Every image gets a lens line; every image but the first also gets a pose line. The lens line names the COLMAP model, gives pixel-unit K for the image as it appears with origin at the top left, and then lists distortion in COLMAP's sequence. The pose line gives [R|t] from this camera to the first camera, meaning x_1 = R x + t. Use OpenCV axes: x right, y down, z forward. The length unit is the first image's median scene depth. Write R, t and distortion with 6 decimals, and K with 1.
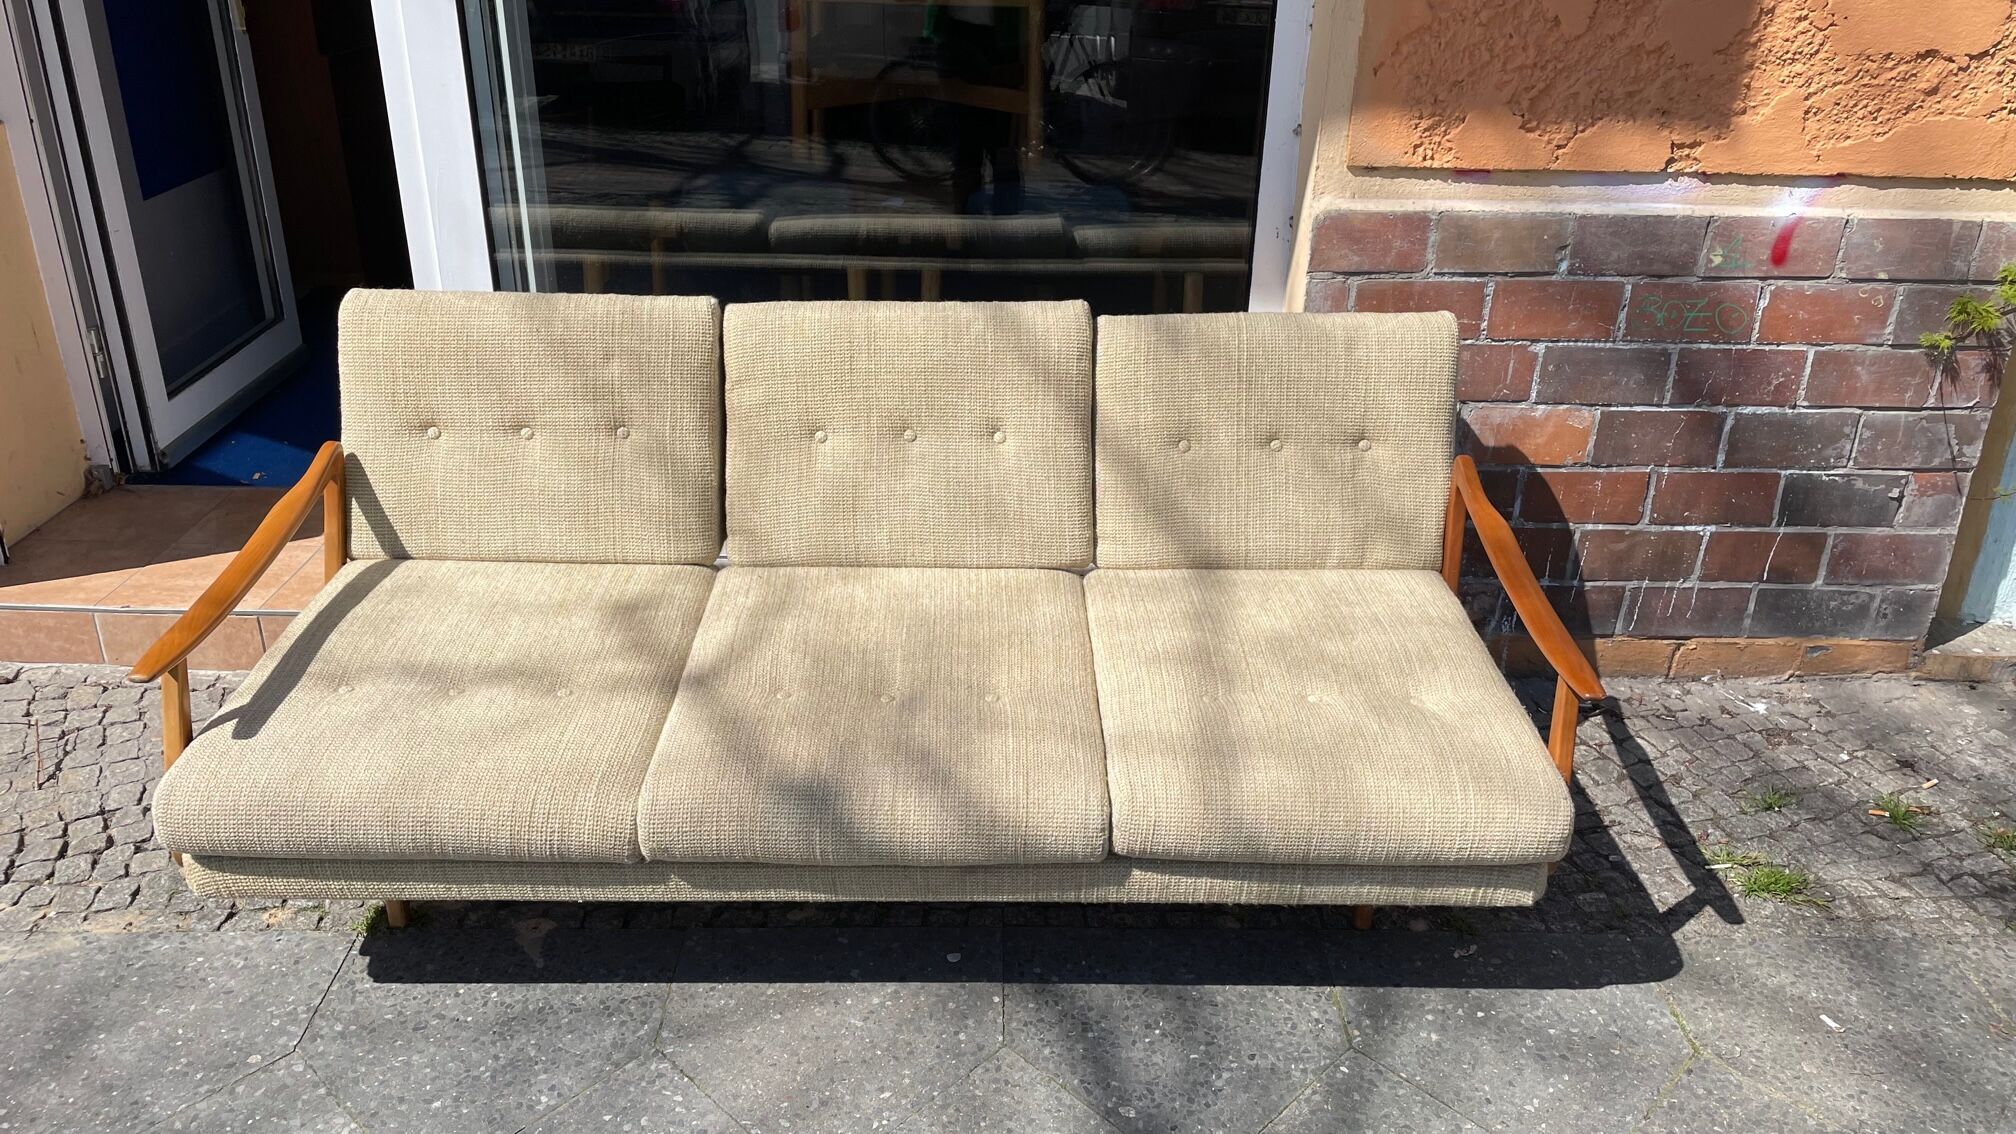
lens RADIAL K [[1516.1, 0, 1008.0], [0, 1516.1, 567.0], [0, 0, 1]] dist [0.080789, -0.106414]
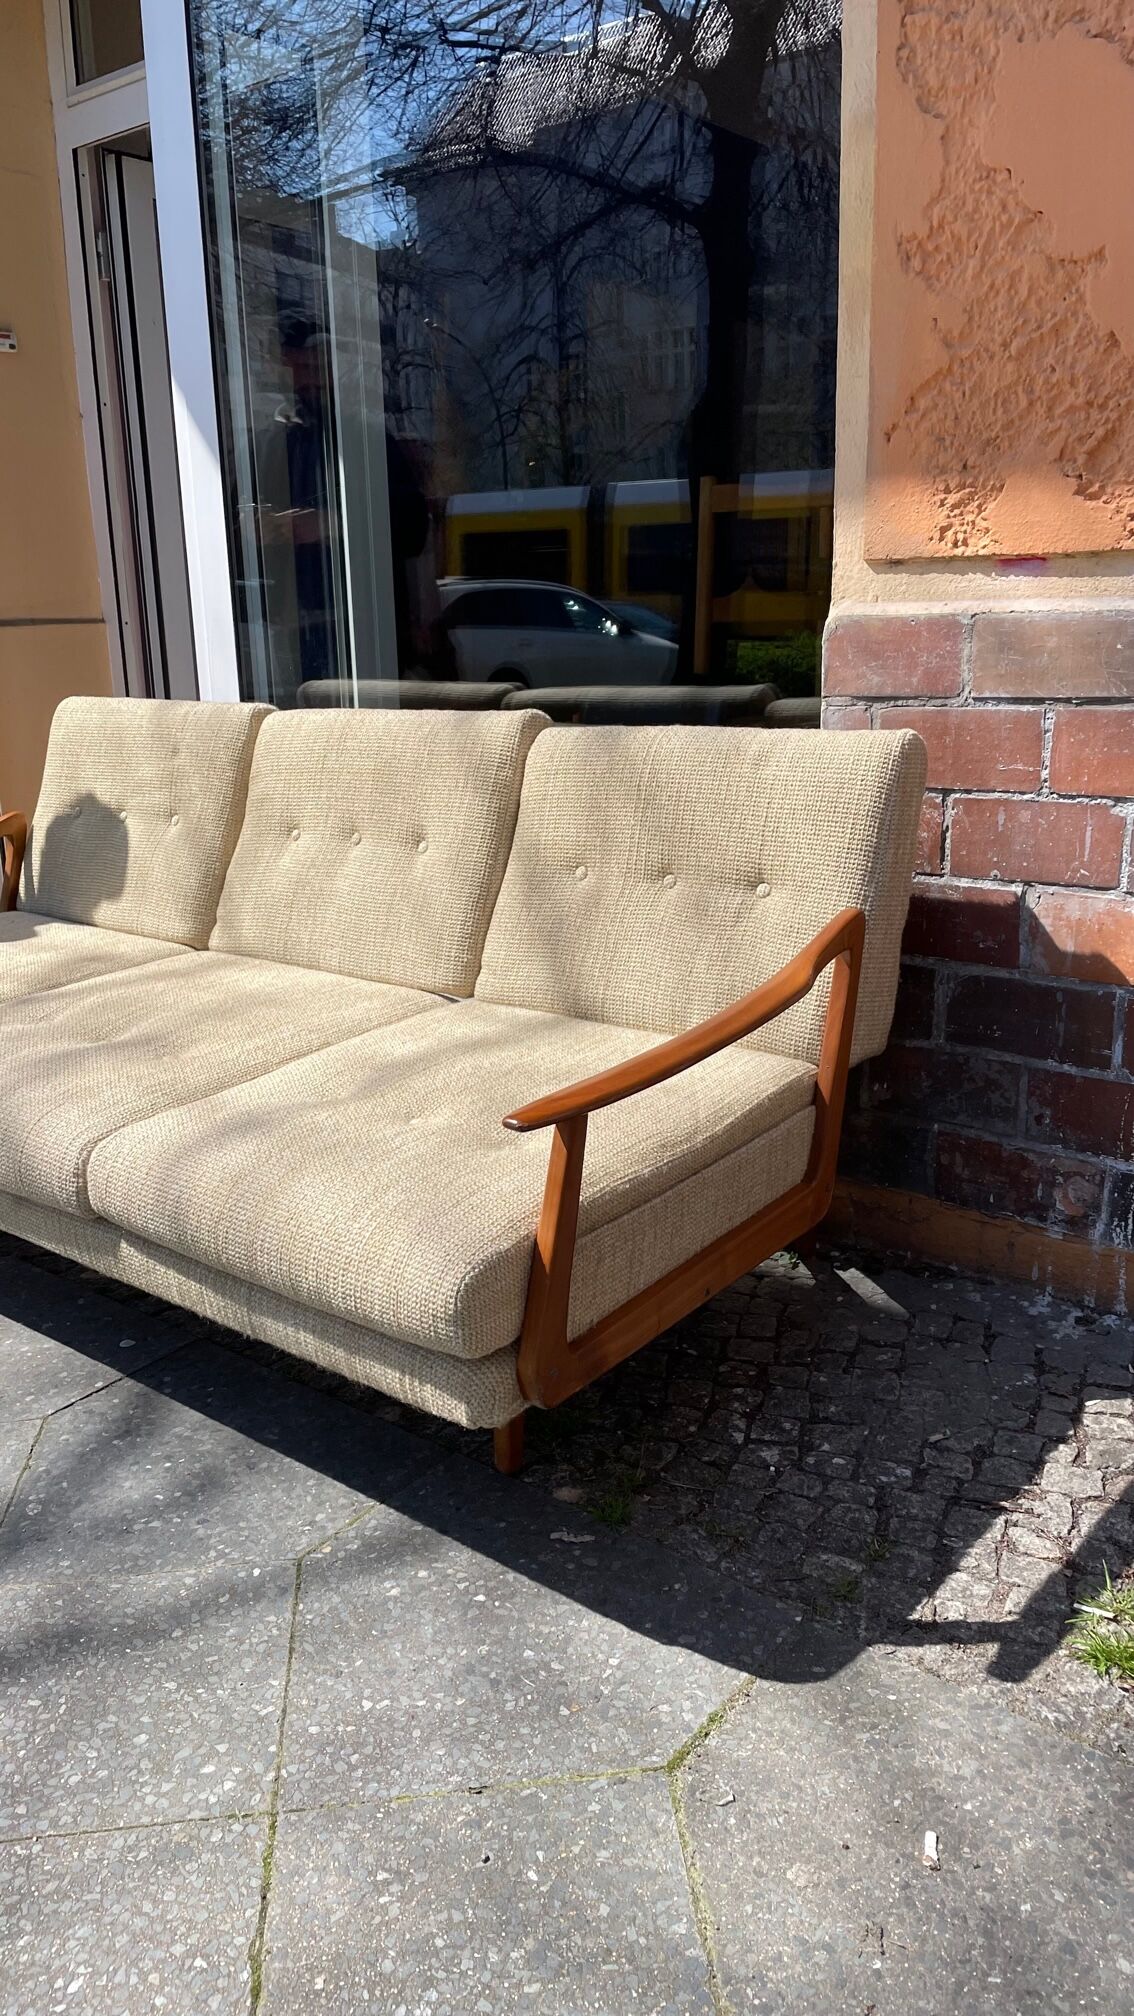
lens RADIAL K [[1525.2, 0, 555.5], [0, 1525.2, 994.7], [0, 0, 1]] dist [0.090890, -0.120882]
pose [[0.755830, 0.124578, -0.642807, 0.641080], [-0.236172, 0.967517, -0.090189, 0.064238], [0.610691, 0.219981, 0.760701, 0.347285]]
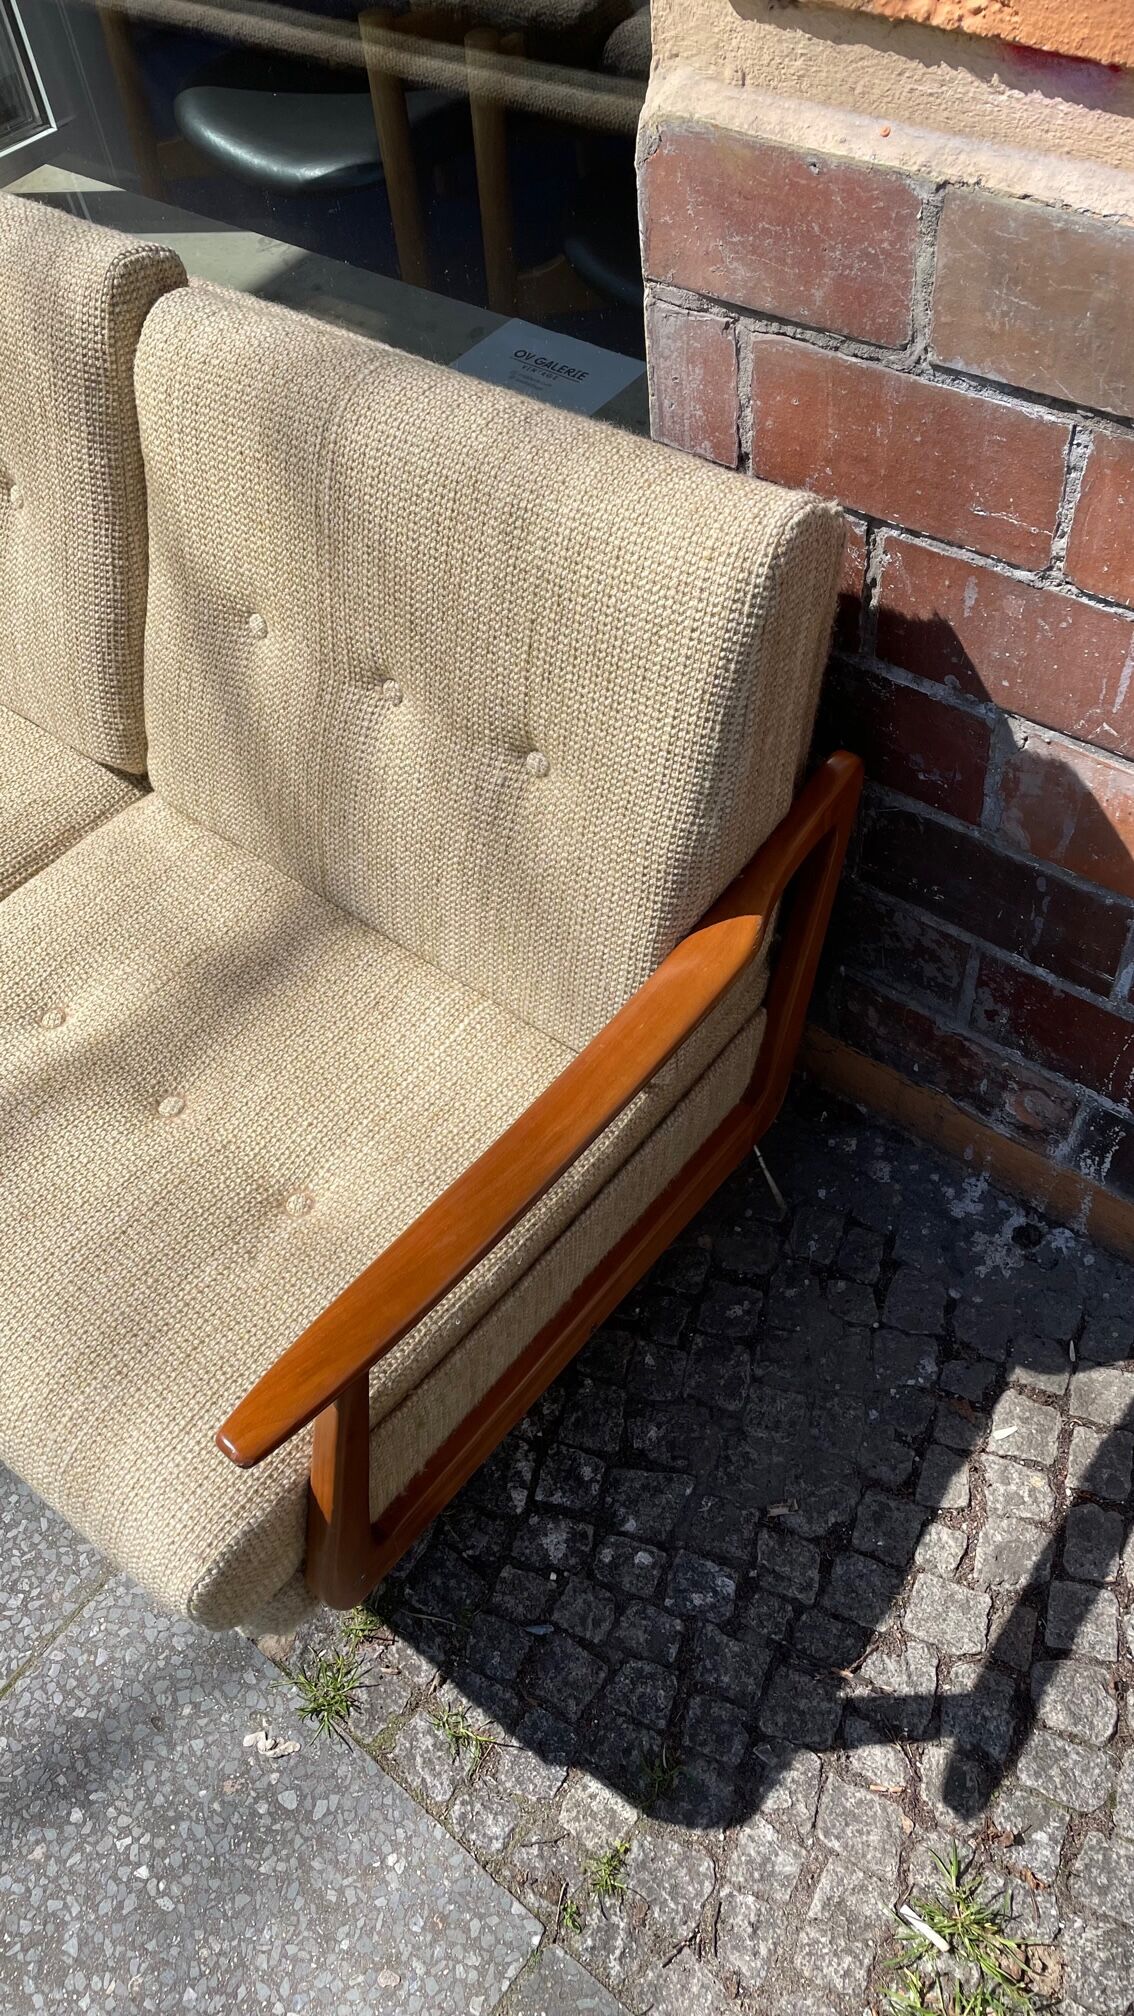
lens RADIAL K [[1525.2, 0, 555.5], [0, 1525.2, 994.7], [0, 0, 1]] dist [0.090890, -0.120882]
pose [[0.749434, 0.451949, -0.483829, 0.462370], [-0.170909, 0.838064, 0.518111, -0.246396], [0.639639, -0.305599, 0.705316, 0.669649]]
